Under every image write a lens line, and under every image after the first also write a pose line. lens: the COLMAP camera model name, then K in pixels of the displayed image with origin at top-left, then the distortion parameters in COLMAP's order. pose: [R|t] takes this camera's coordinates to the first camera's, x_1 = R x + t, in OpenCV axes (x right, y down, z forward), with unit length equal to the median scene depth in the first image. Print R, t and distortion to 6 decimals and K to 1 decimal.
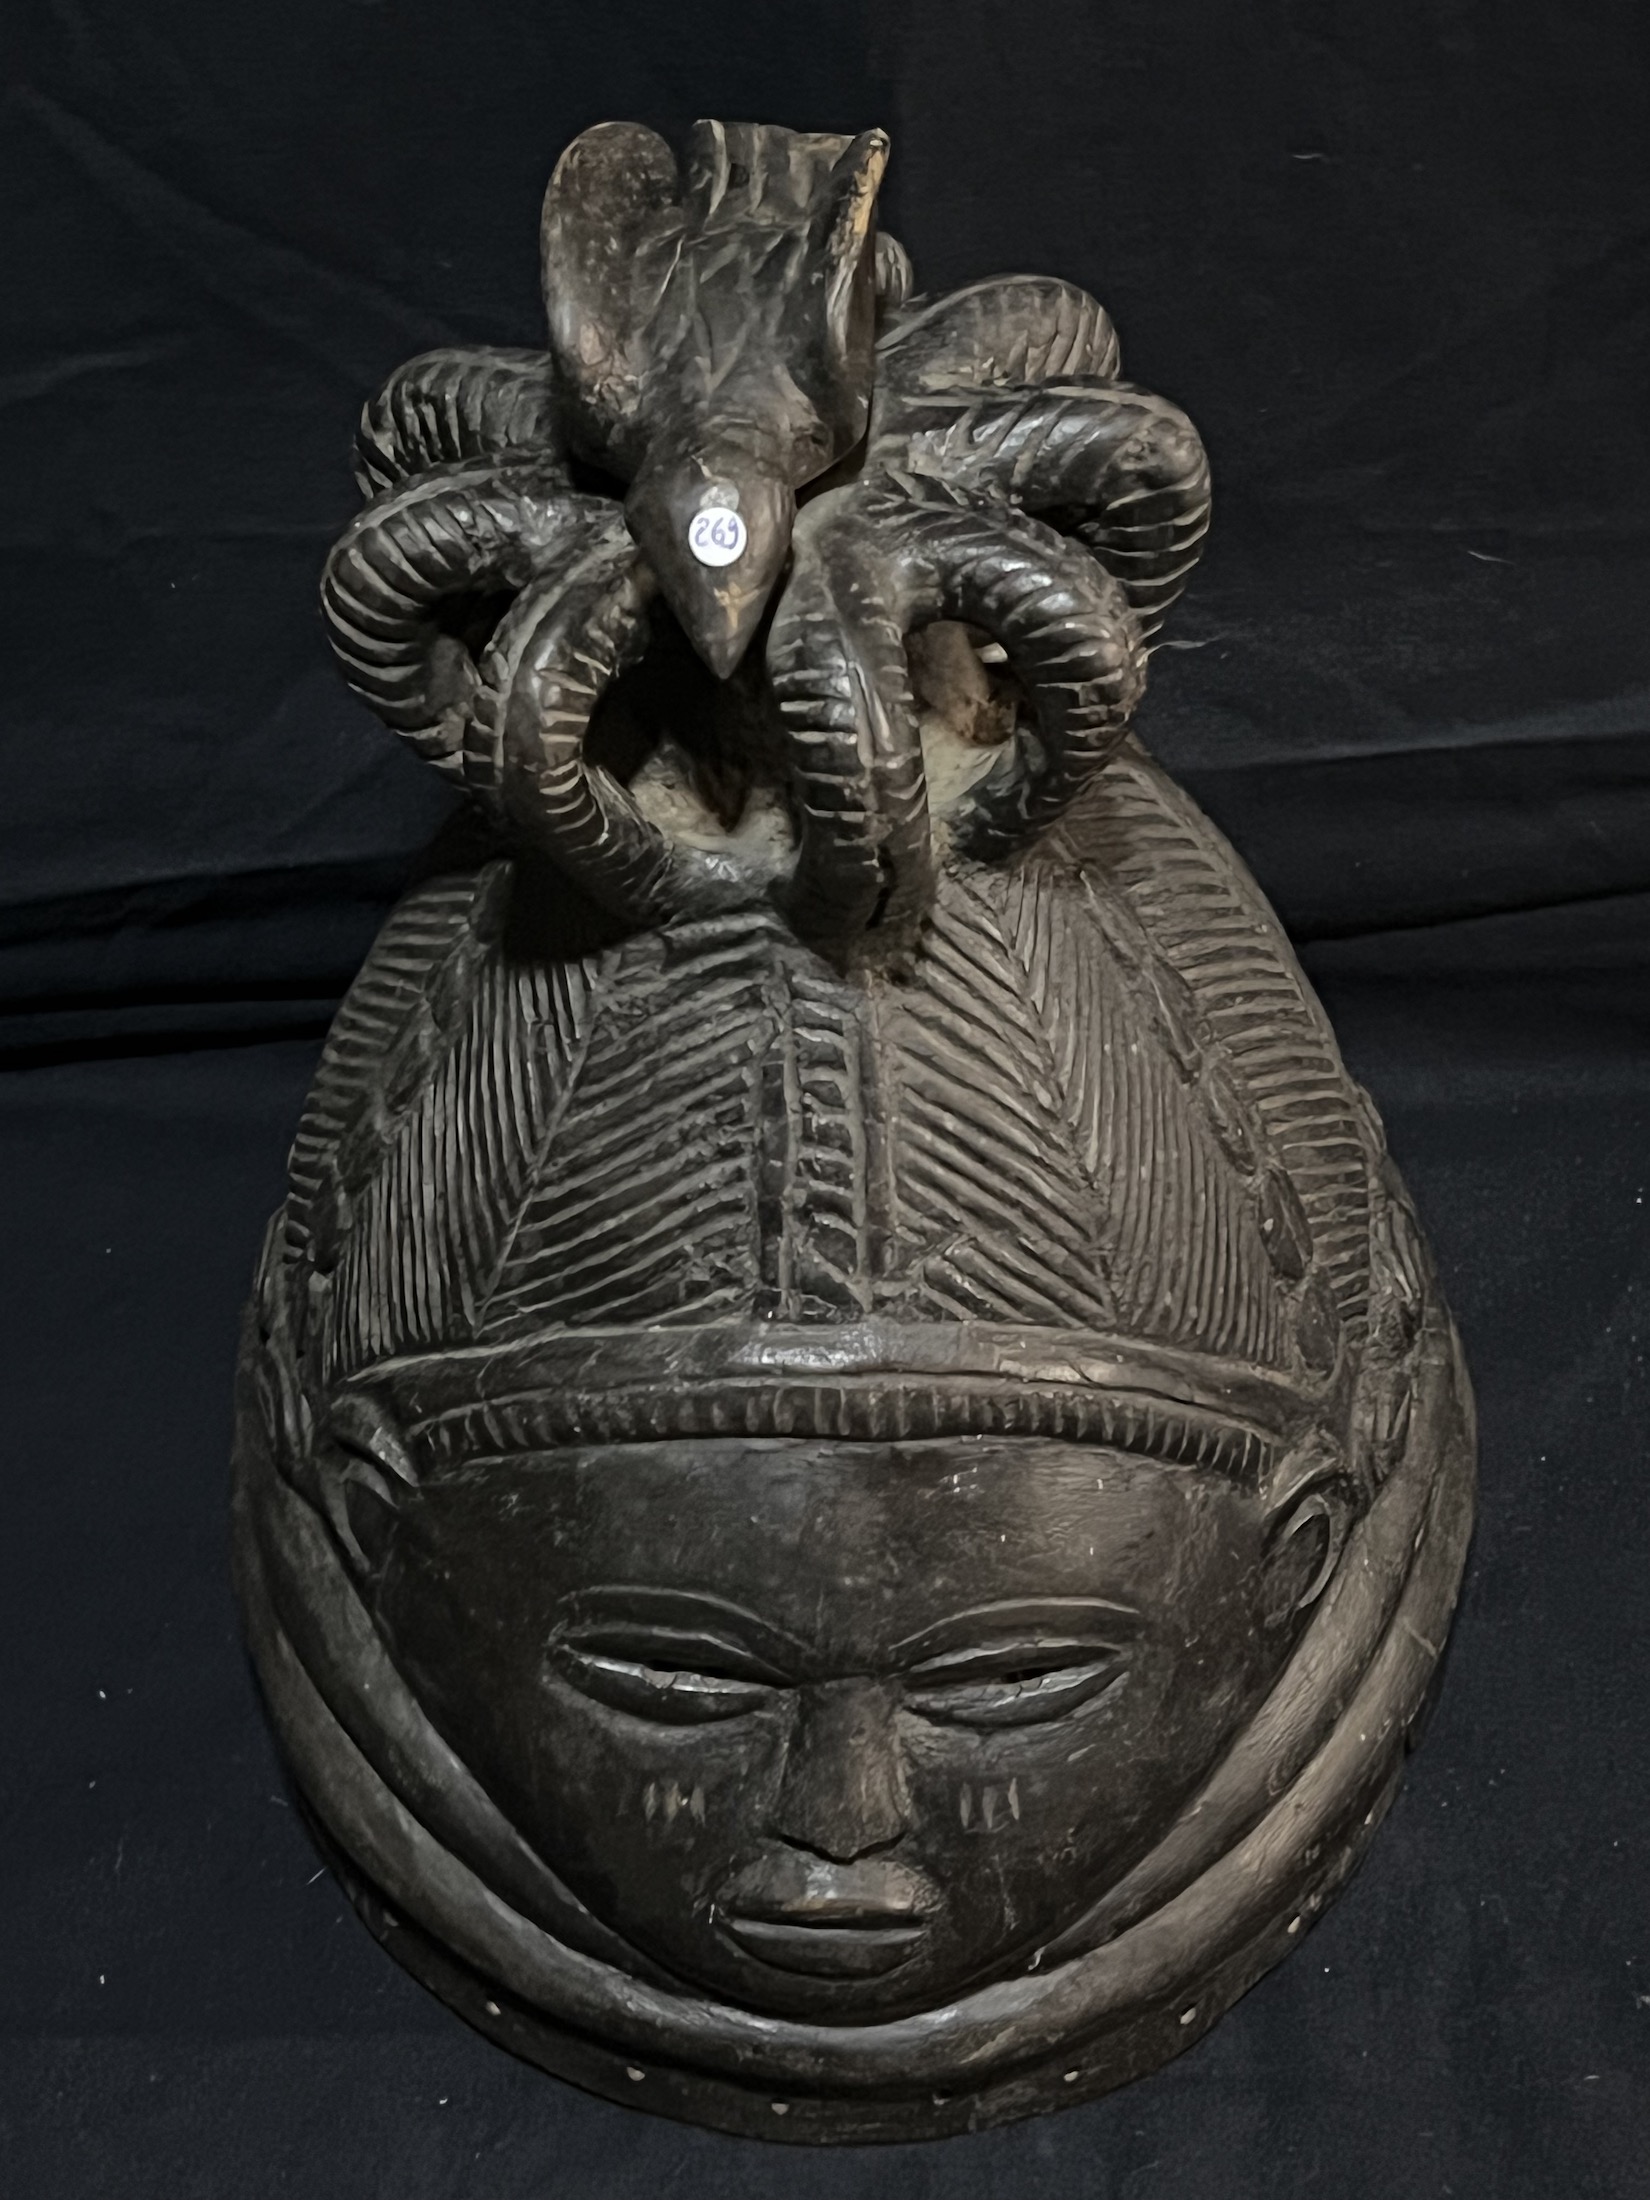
lens RADIAL K [[4427.4, 0, 825.0], [0, 4427.4, 1100.0], [0, 0, 1]] dist [0.002119, 1.719787]
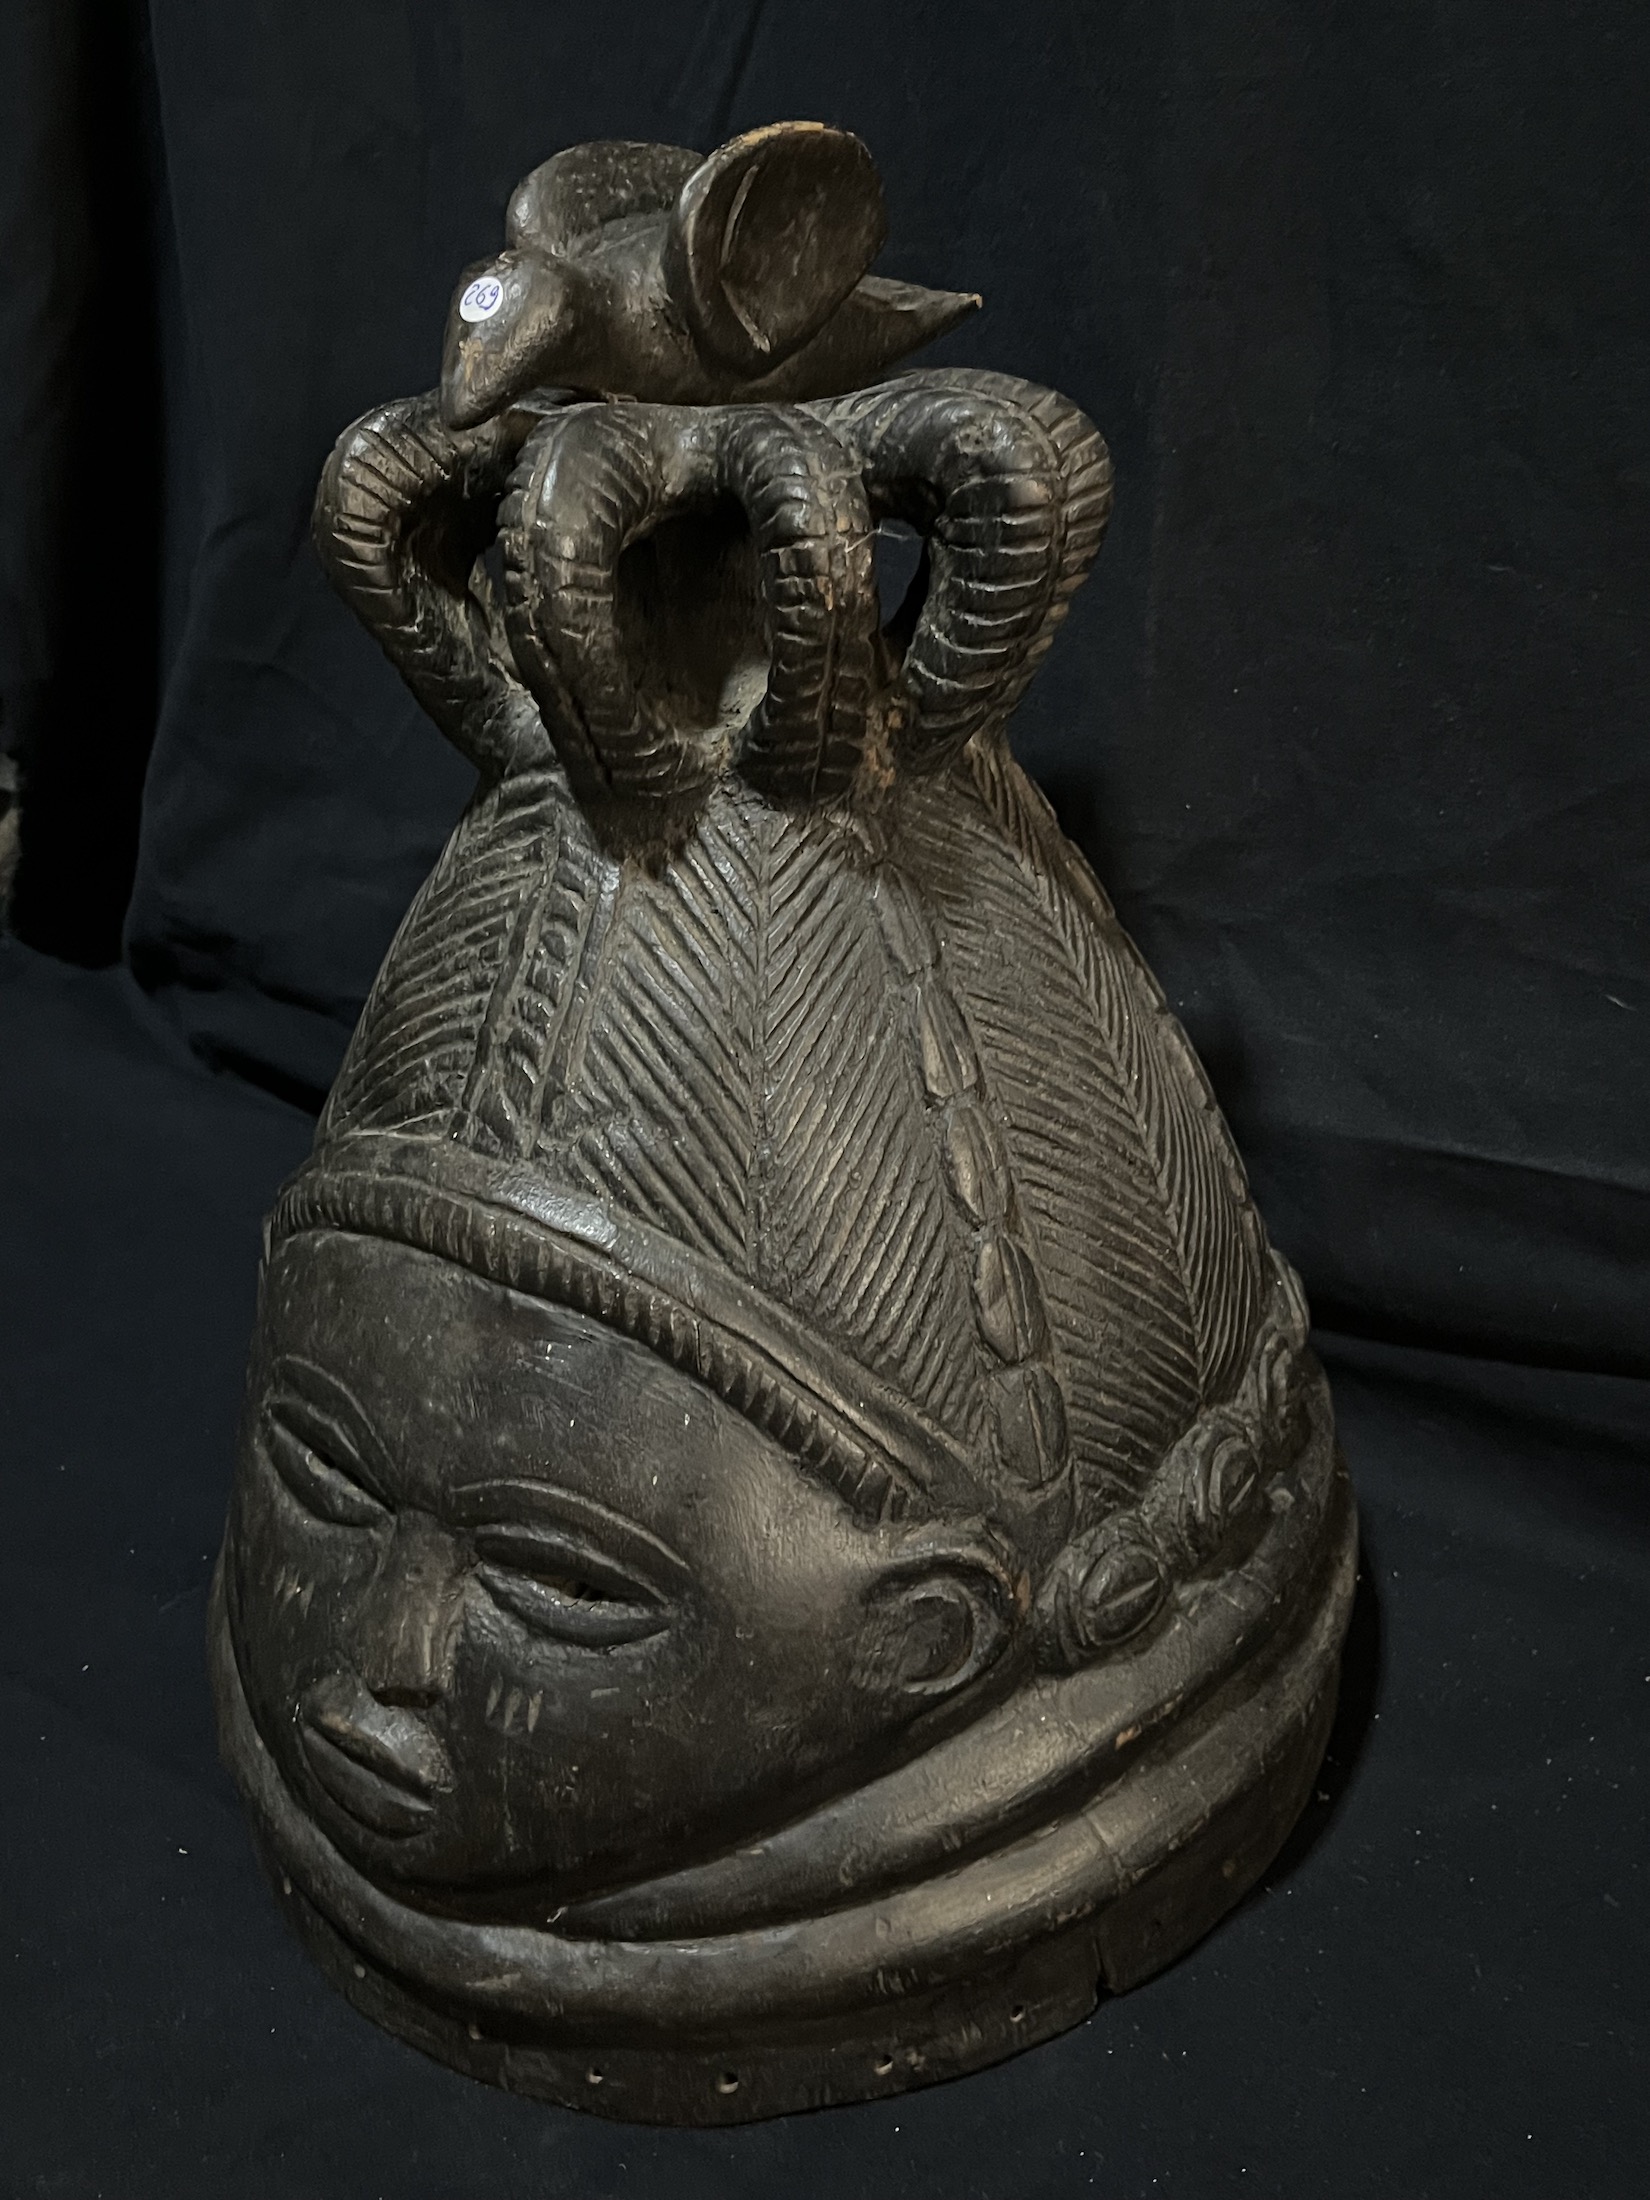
lens RADIAL K [[2271.9, 0, 834.0], [0, 2271.9, 1098.2], [0, 0, 1]] dist [0.025508, -0.009221]
pose [[0.825383, 0.258415, -0.501960, 0.341069], [-0.405045, 0.890409, -0.207631, 0.117919], [0.393295, 0.374692, 0.839598, 0.555710]]
